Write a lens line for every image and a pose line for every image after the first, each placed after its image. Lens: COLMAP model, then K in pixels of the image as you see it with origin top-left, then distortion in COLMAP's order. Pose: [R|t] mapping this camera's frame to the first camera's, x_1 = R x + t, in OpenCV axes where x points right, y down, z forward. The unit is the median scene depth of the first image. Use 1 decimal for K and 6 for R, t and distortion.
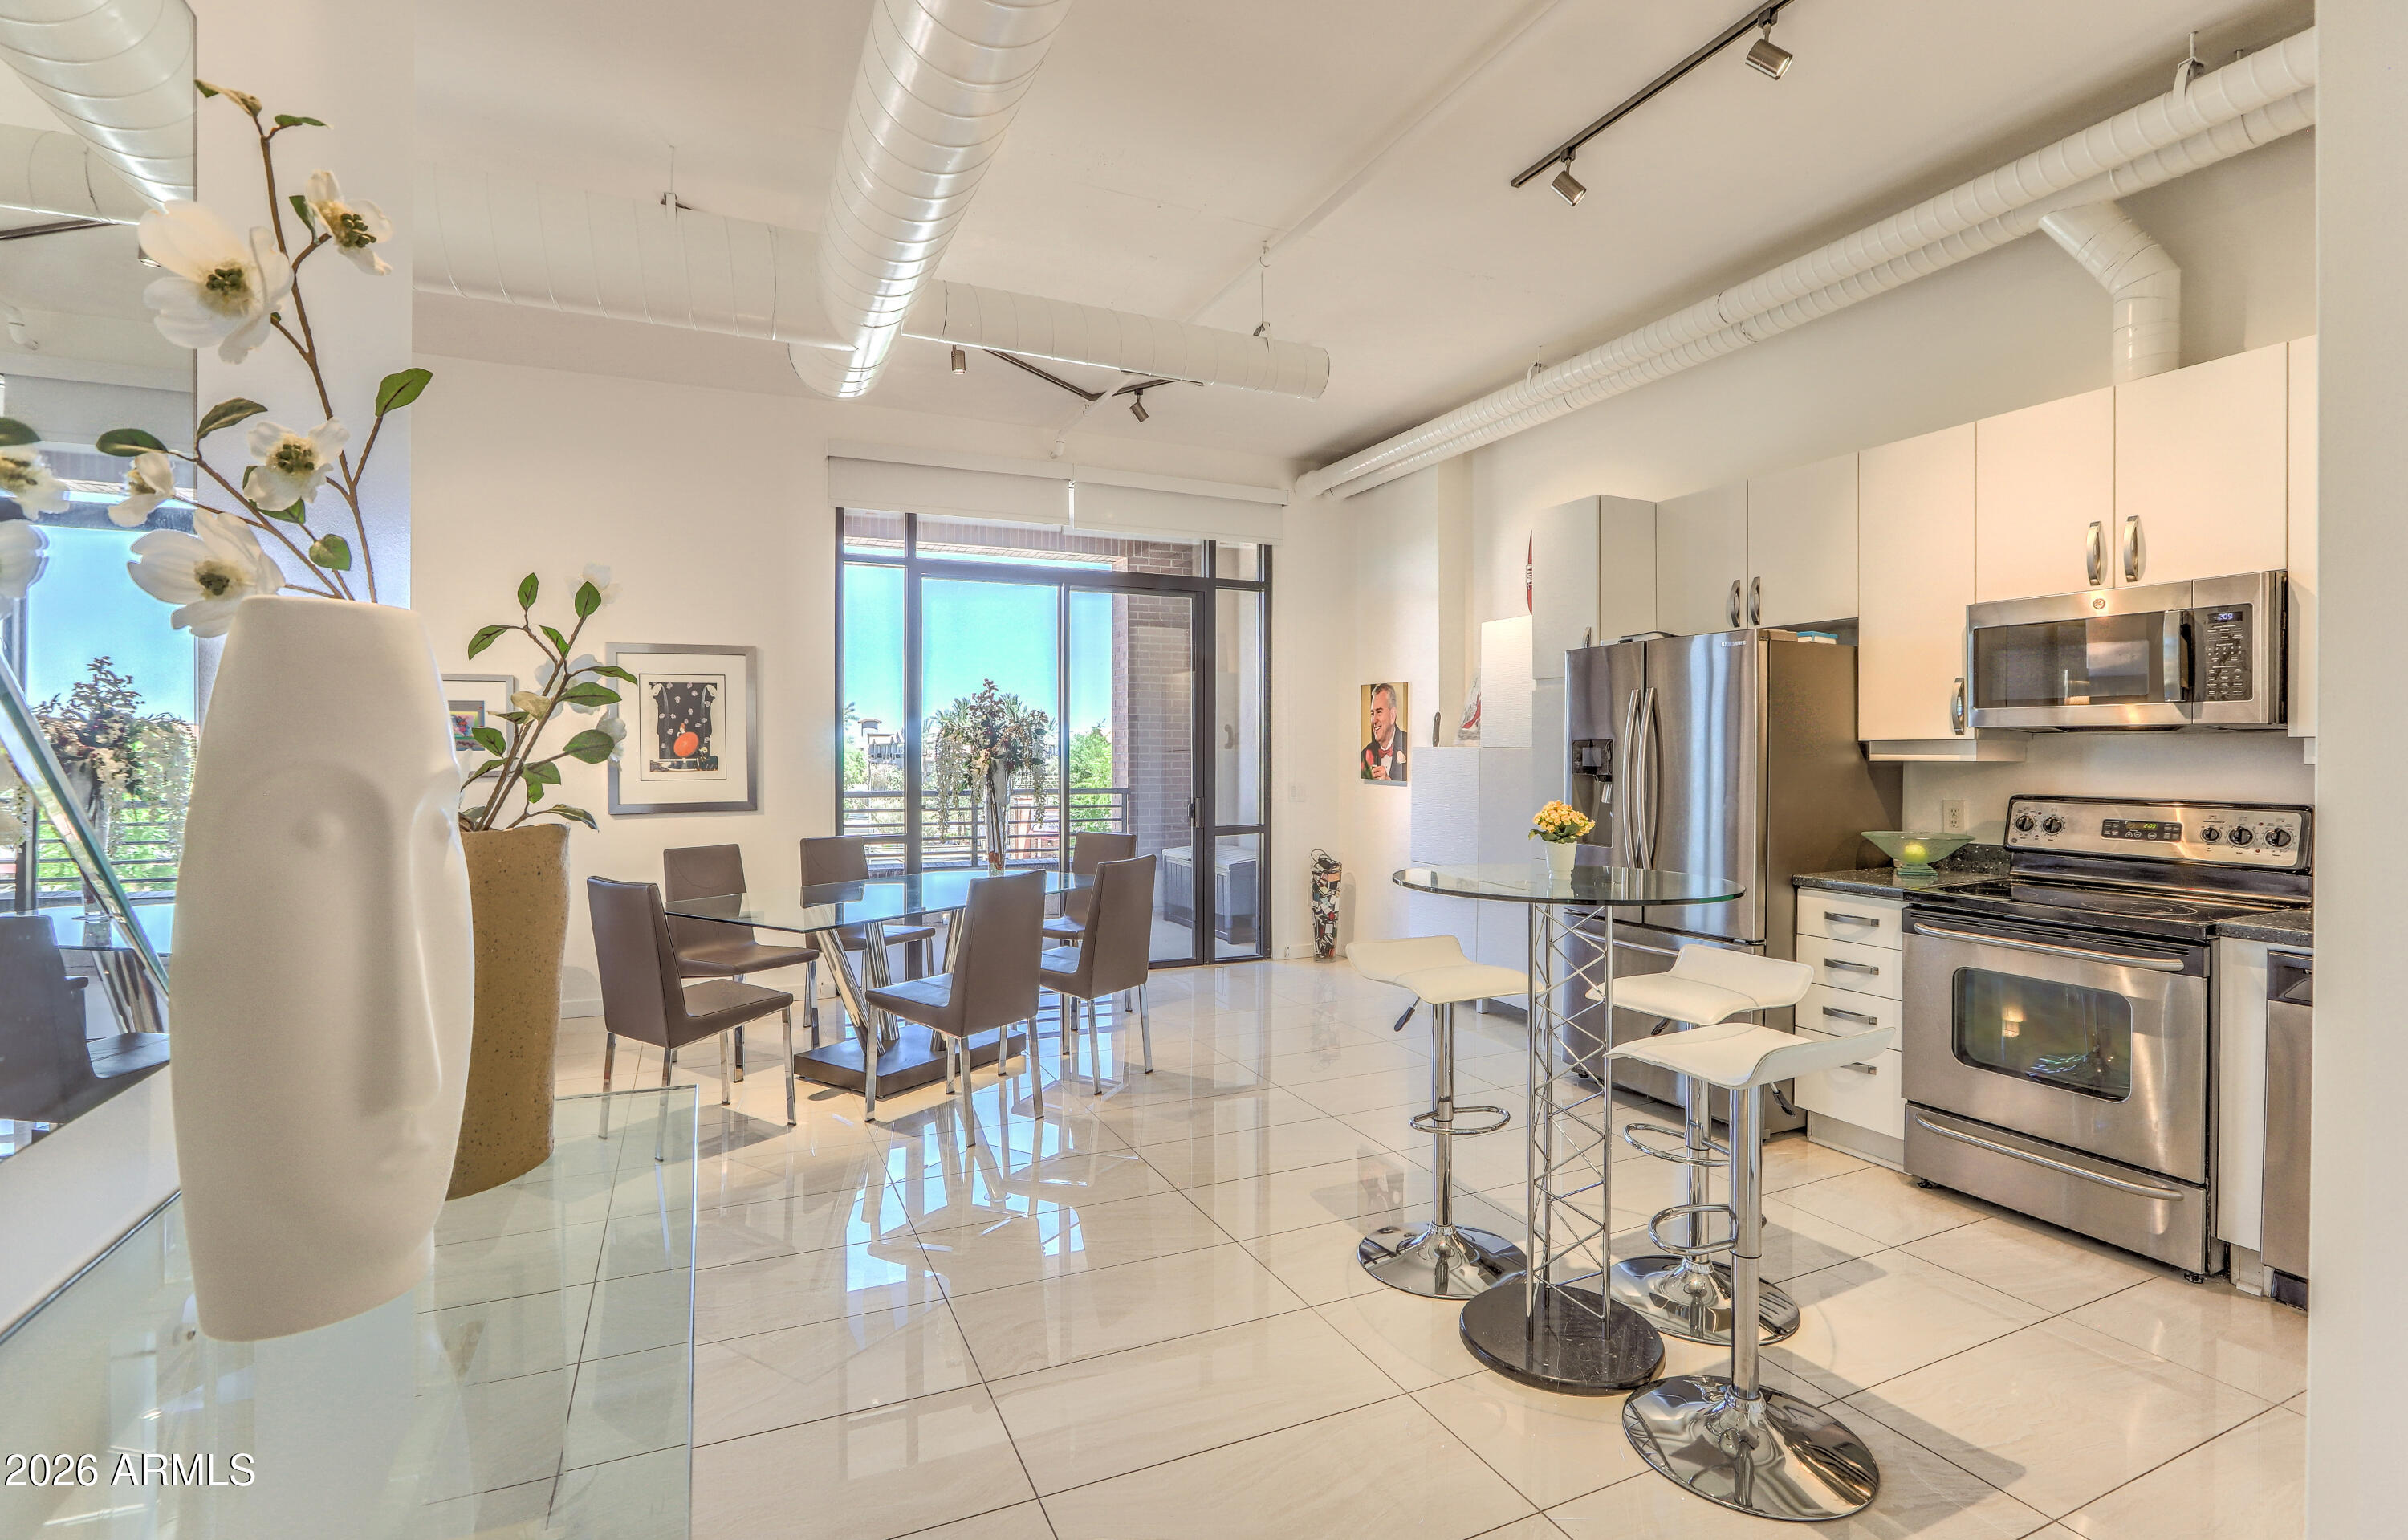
lens RADIAL K [[1141.8, 0, 1180.0], [0, 1141.8, 756.7], [0, 0, 1]] dist [-0.035136, 0.001423]
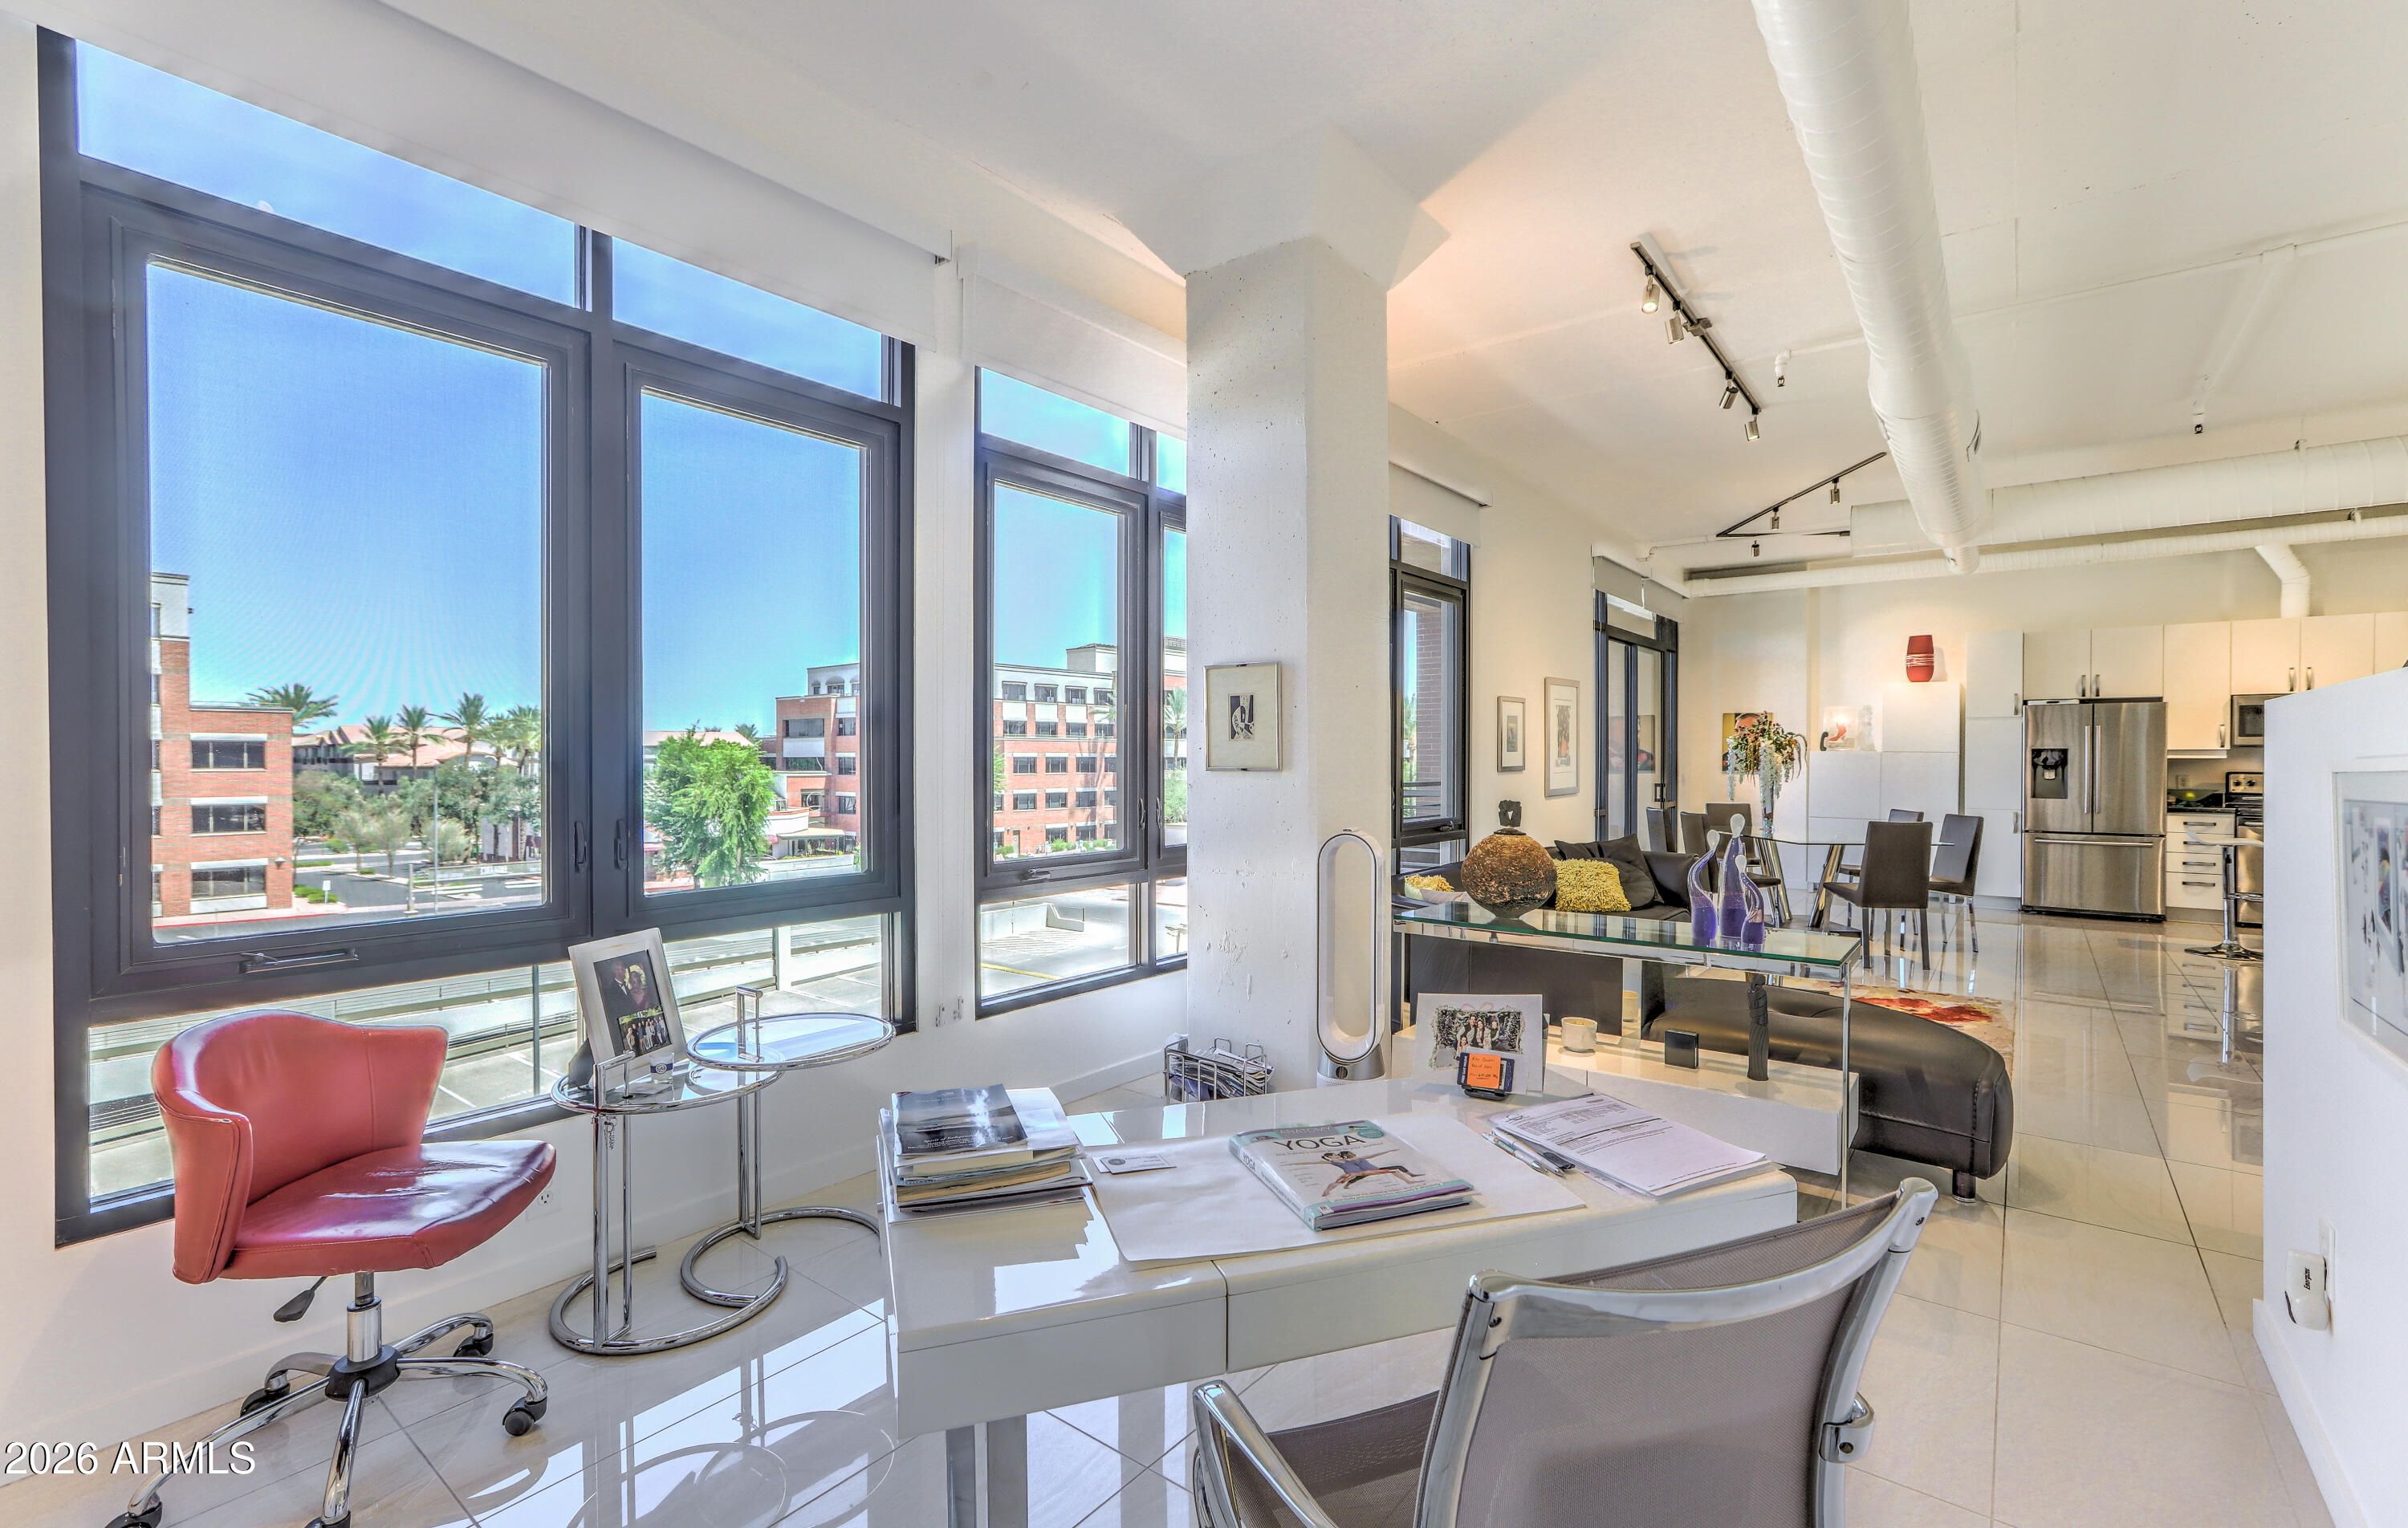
lens RADIAL K [[1067.4, 0, 1202.2], [0, 1067.4, 761.2], [0, 0, 1]] dist [-0.000282, 0.001246]
pose [[0.873452, -0.000886, 0.486909, -1.513695], [0.000164, 0.999999, 0.001525, 0.003783], [-0.486910, -0.001252, 0.873451, 0.030365]]
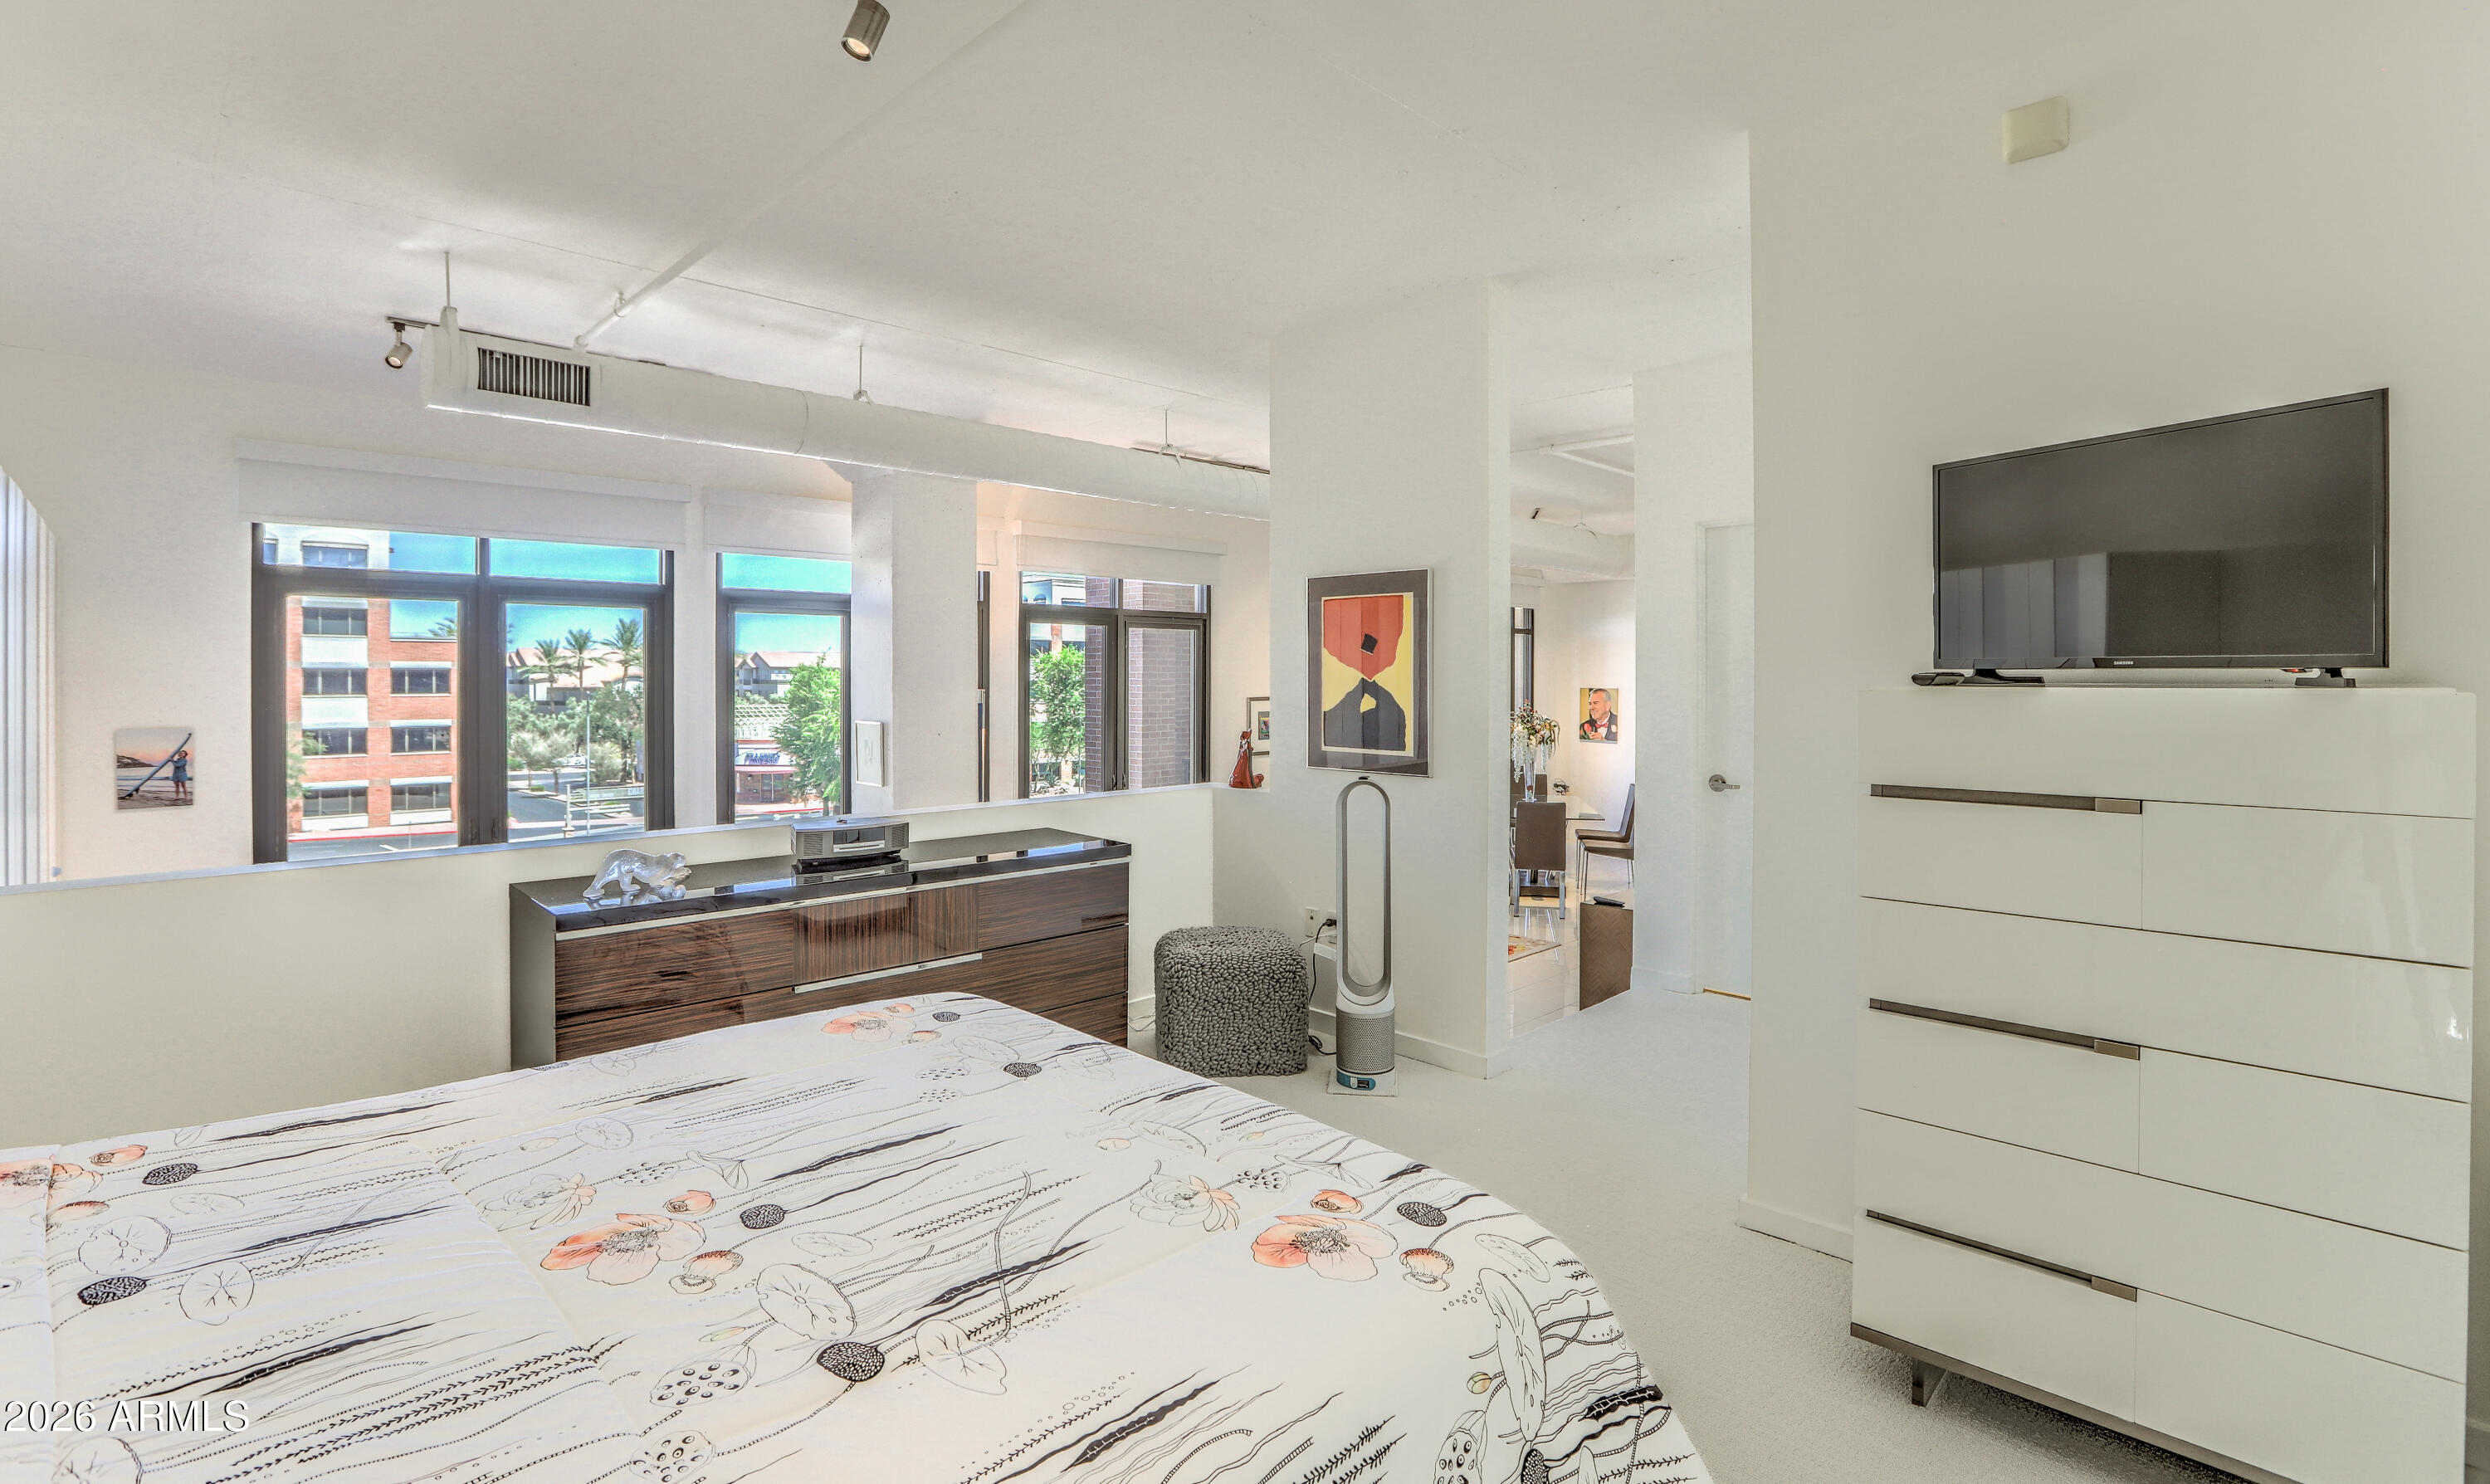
lens RADIAL K [[1156.4, 0, 1215.8], [0, 1156.4, 686.1], [0, 0, 1]] dist [-0.022136, 0.001984]
pose [[0.932040, -0.001842, 0.362351, -1.280606], [-0.001548, 0.999958, 0.009065, -0.099214], [-0.362353, -0.009010, 0.931997, -0.617021]]
